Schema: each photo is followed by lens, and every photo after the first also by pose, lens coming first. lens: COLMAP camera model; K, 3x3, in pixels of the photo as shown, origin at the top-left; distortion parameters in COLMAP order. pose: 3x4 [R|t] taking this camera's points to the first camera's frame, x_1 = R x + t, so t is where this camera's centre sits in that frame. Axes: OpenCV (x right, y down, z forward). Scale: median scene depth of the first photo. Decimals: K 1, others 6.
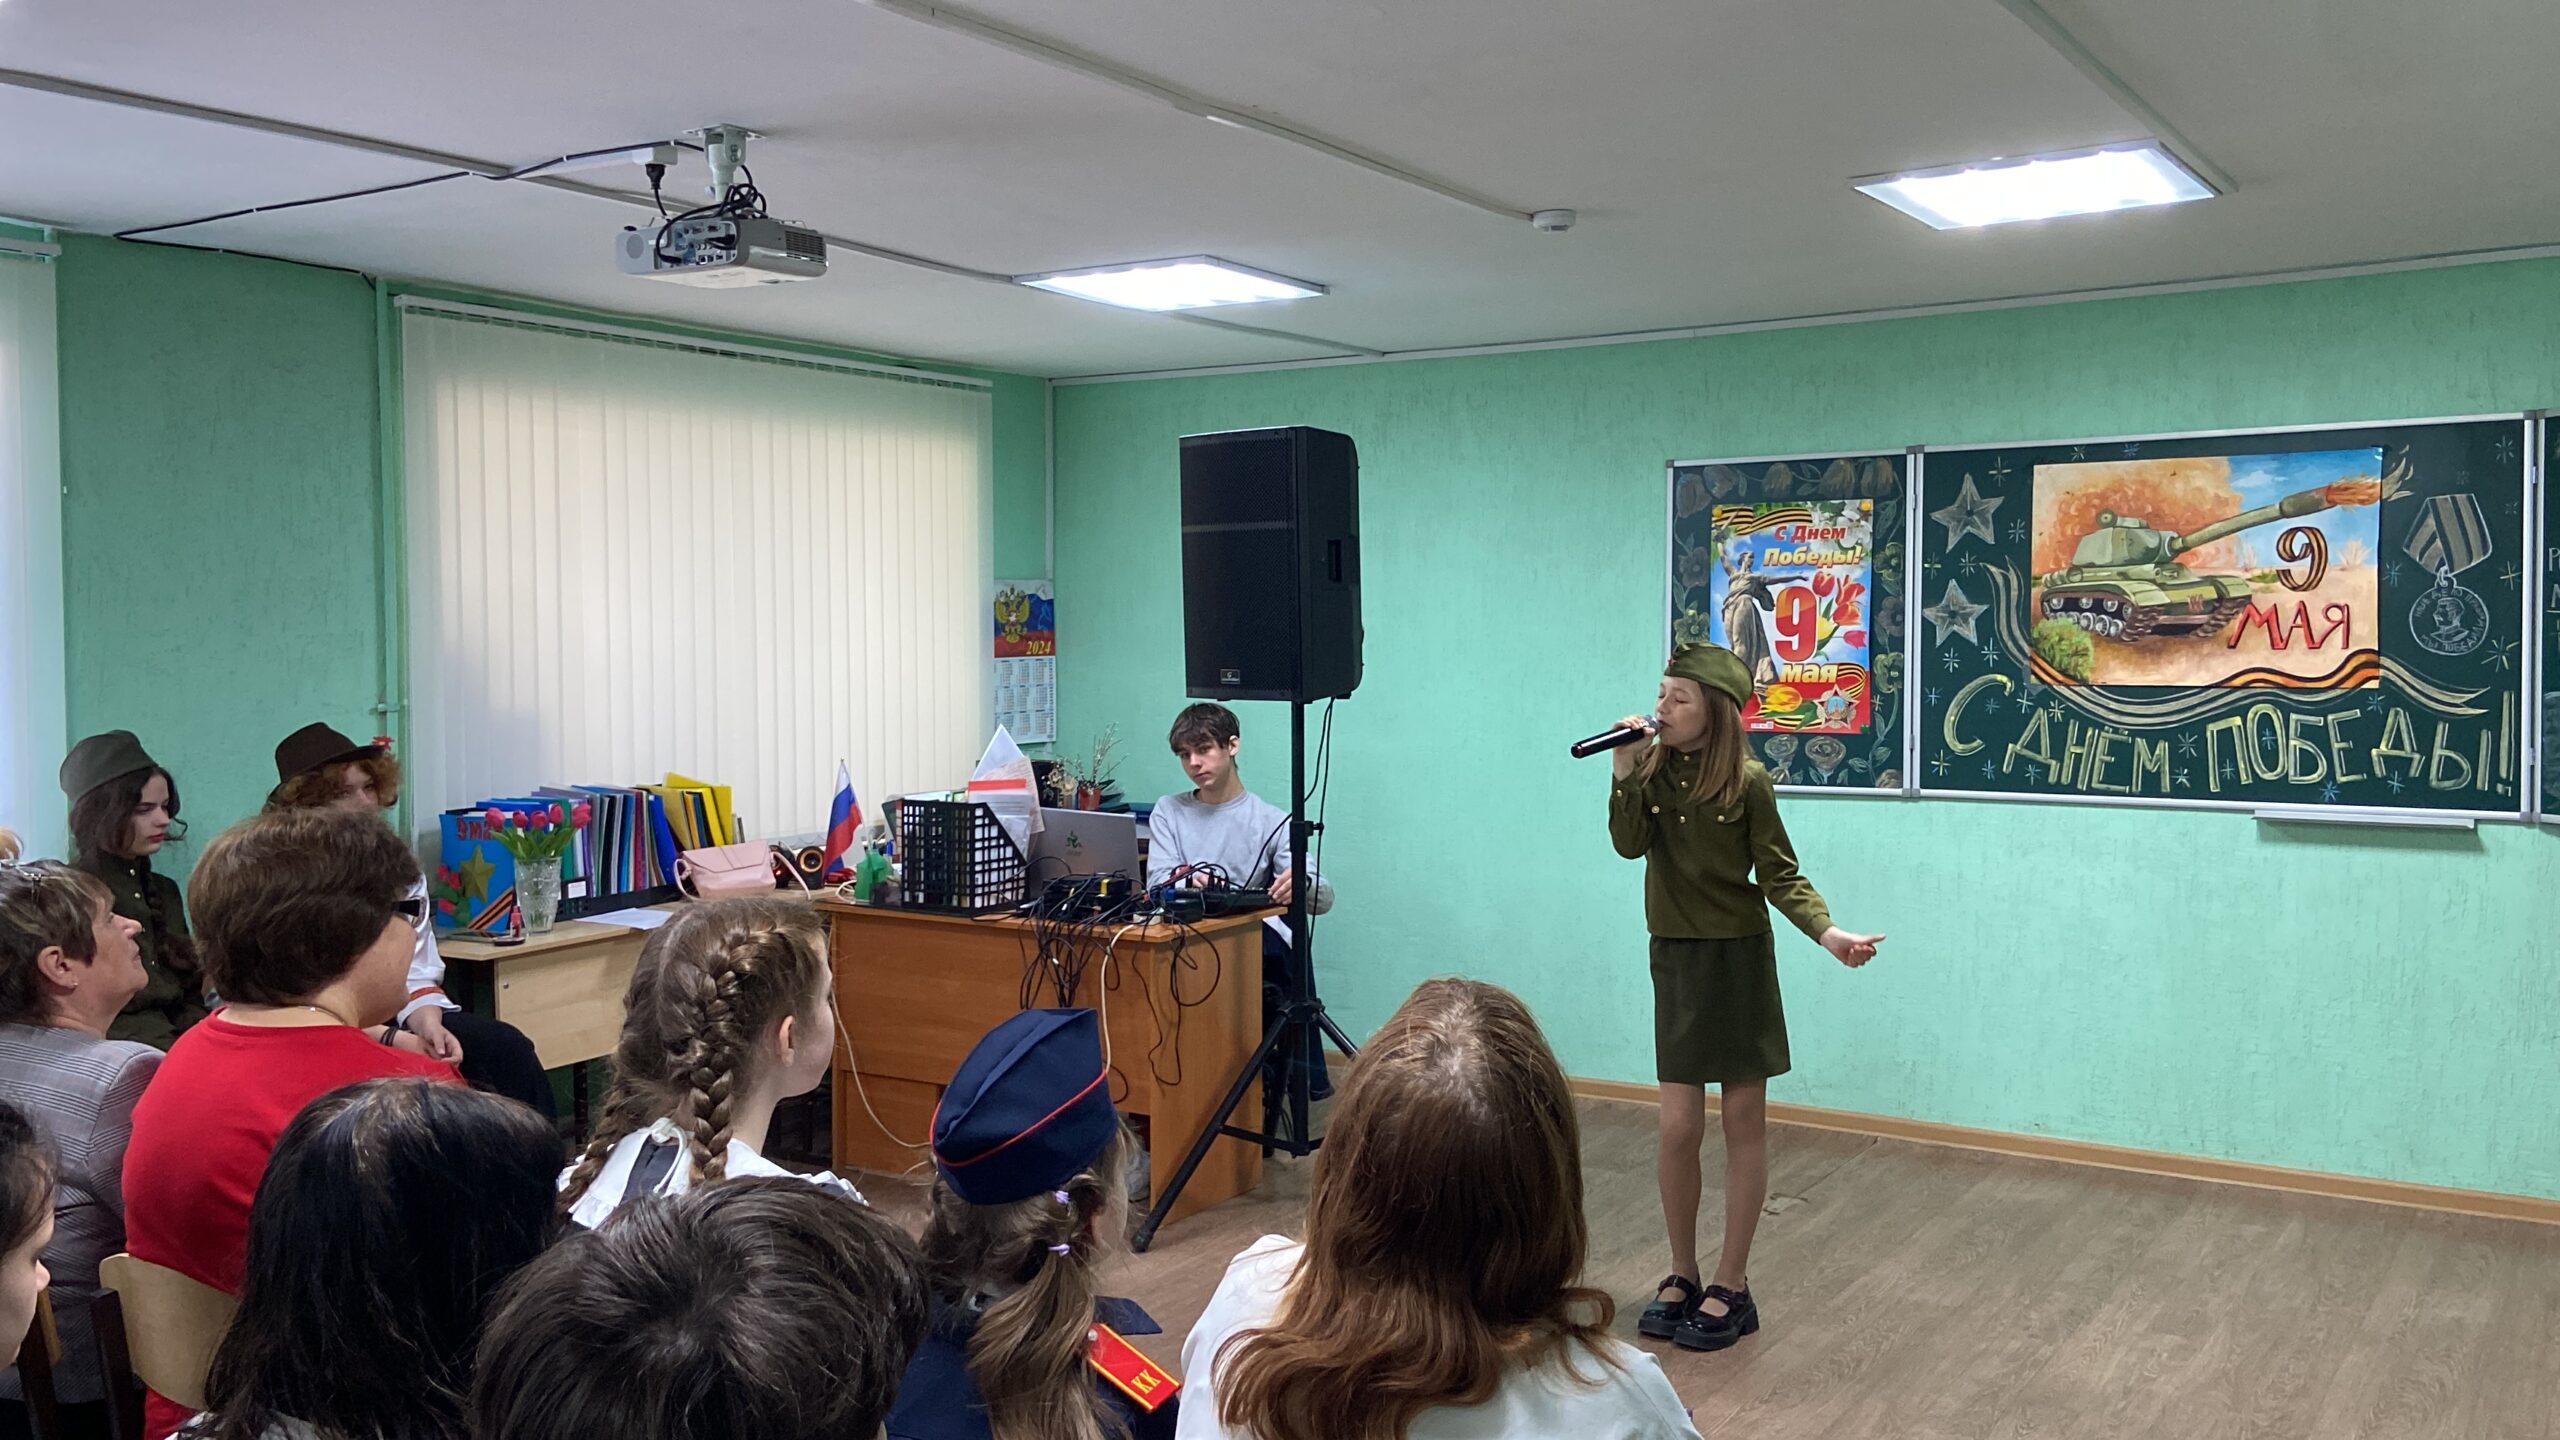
lens RADIAL K [[2074.0, 0, 1280.0], [0, 2074.0, 720.0], [0, 0, 1]] dist [0.091663, -0.089973]
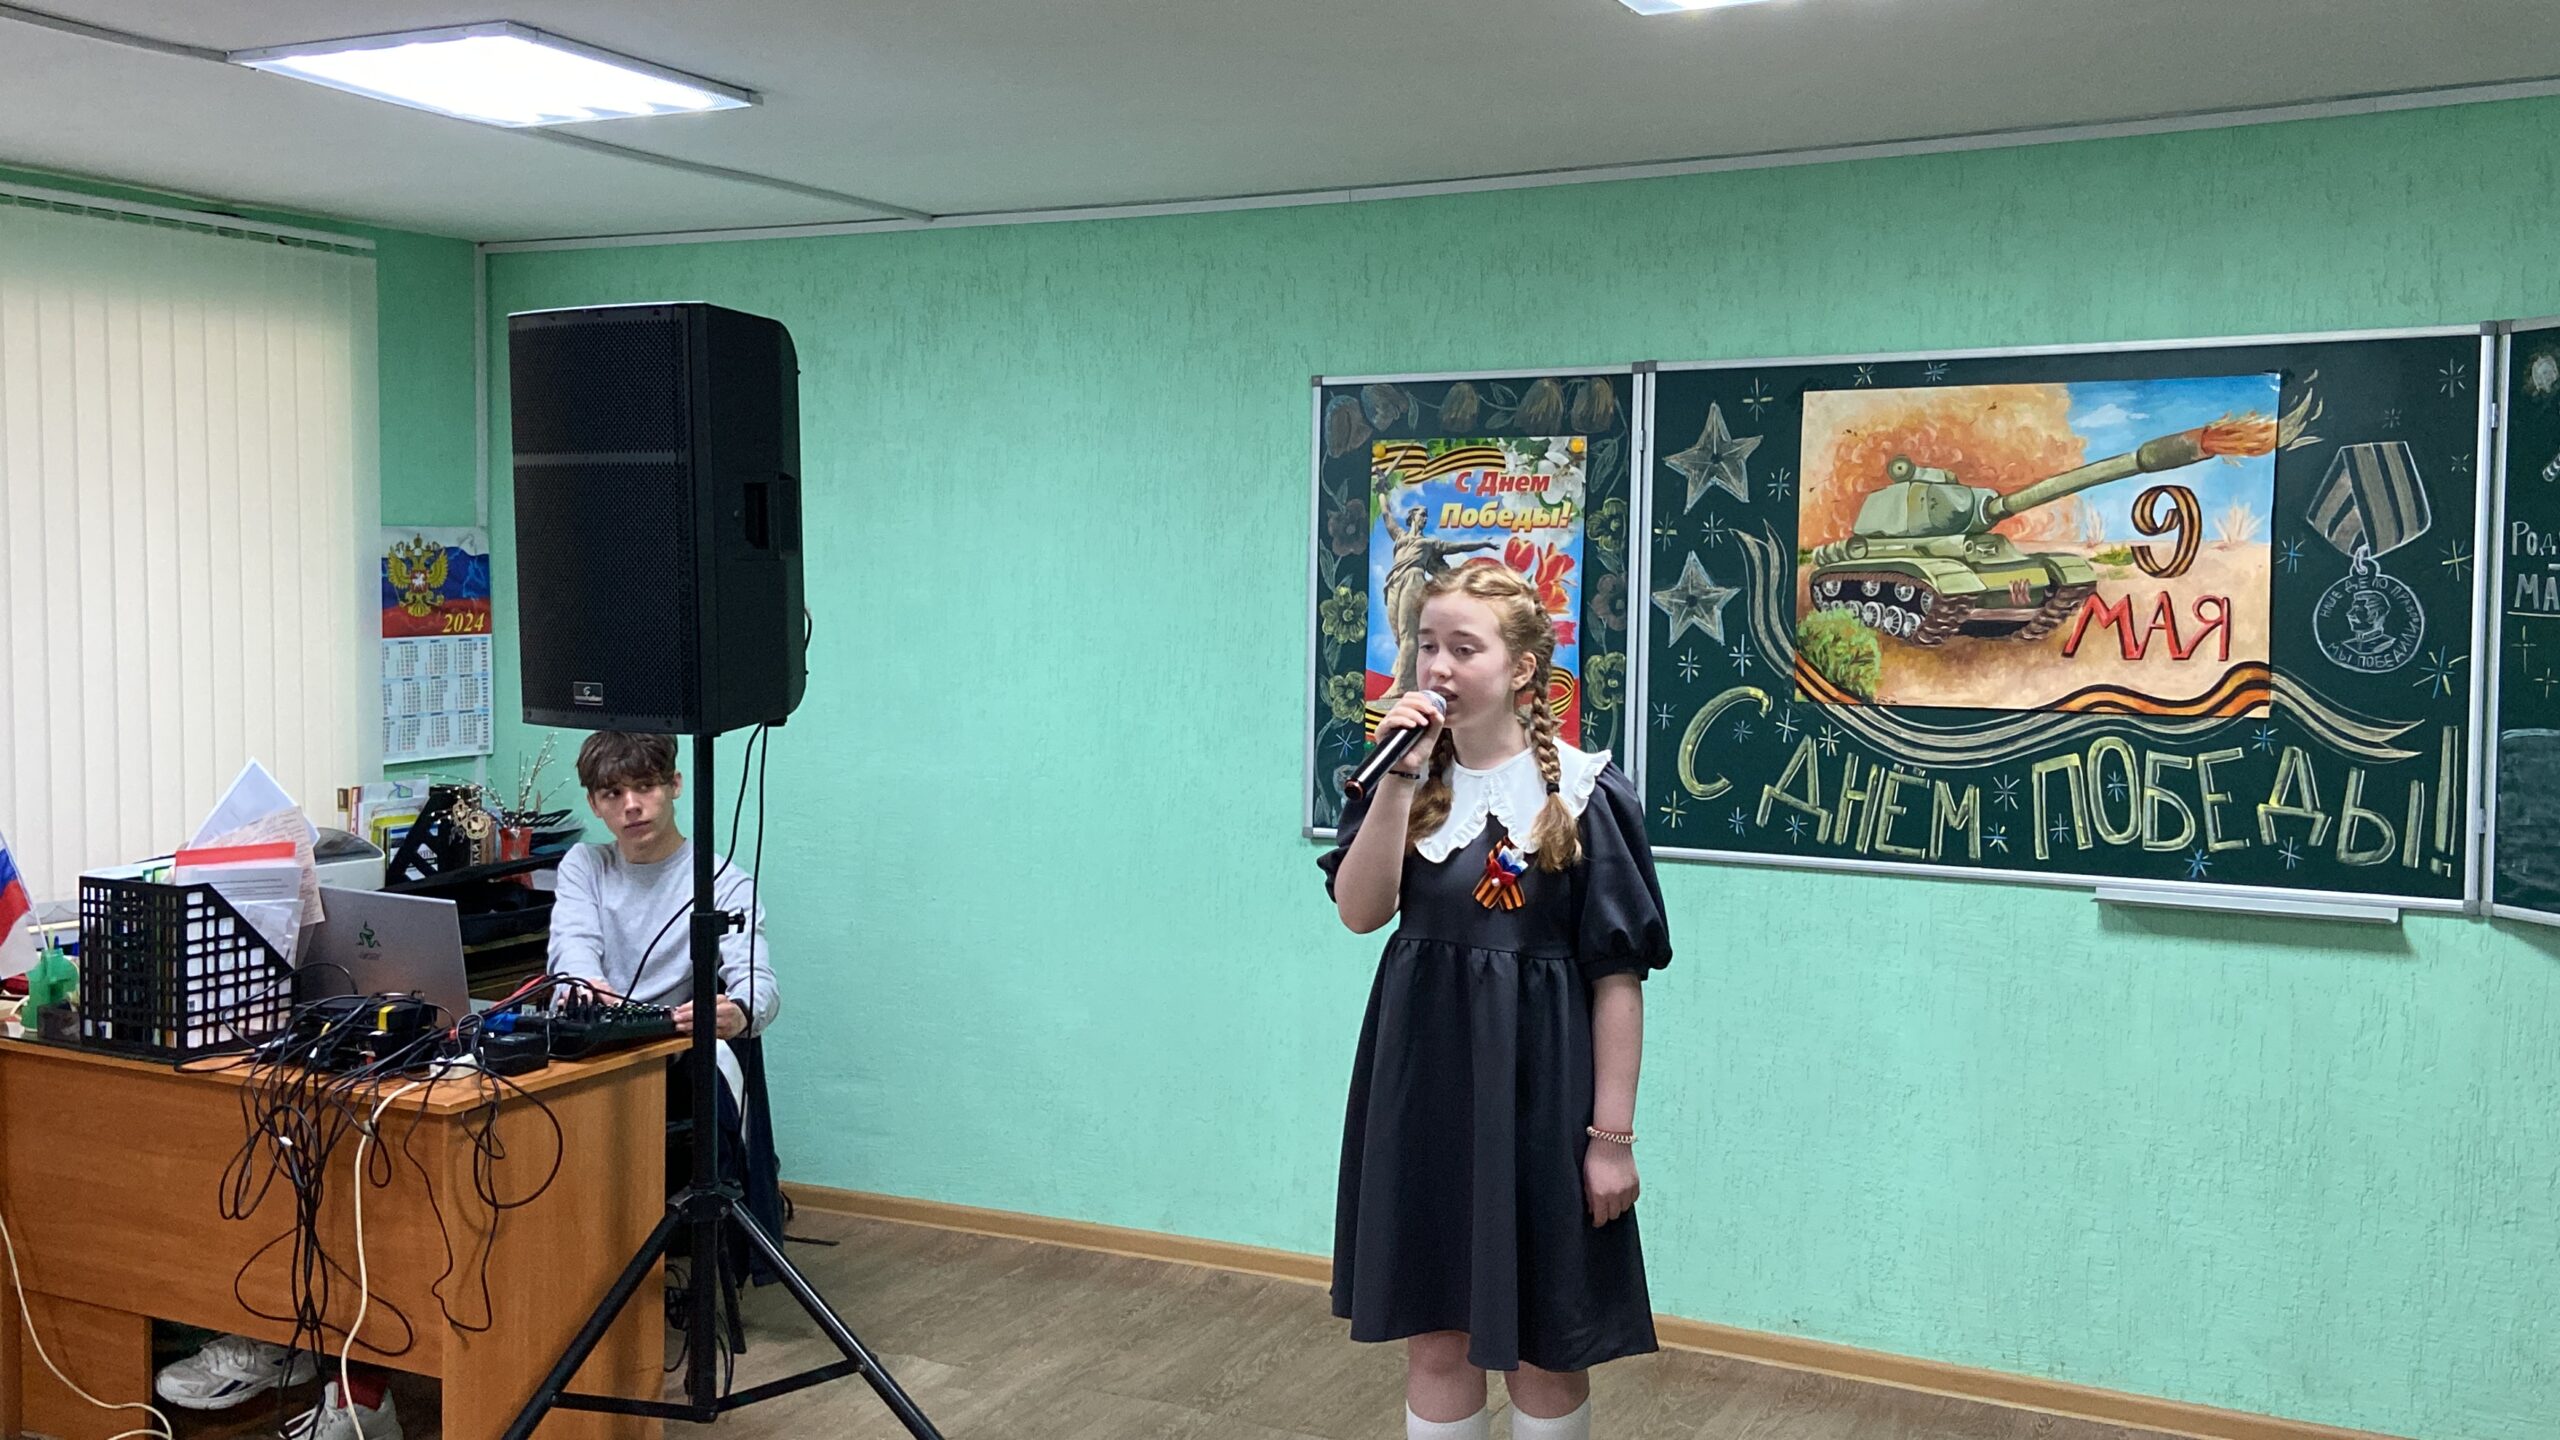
lens RADIAL K [[2216.8, 0, 1280.0], [0, 2216.8, 720.0], [0, 0, 1]] dist [0.089207, -0.068502]
pose [[0.996088, 0.005108, 0.088215, 0.123457], [-0.007303, 0.999671, 0.024576, -0.029401], [-0.088060, -0.025124, 0.995798, 0.276530]]
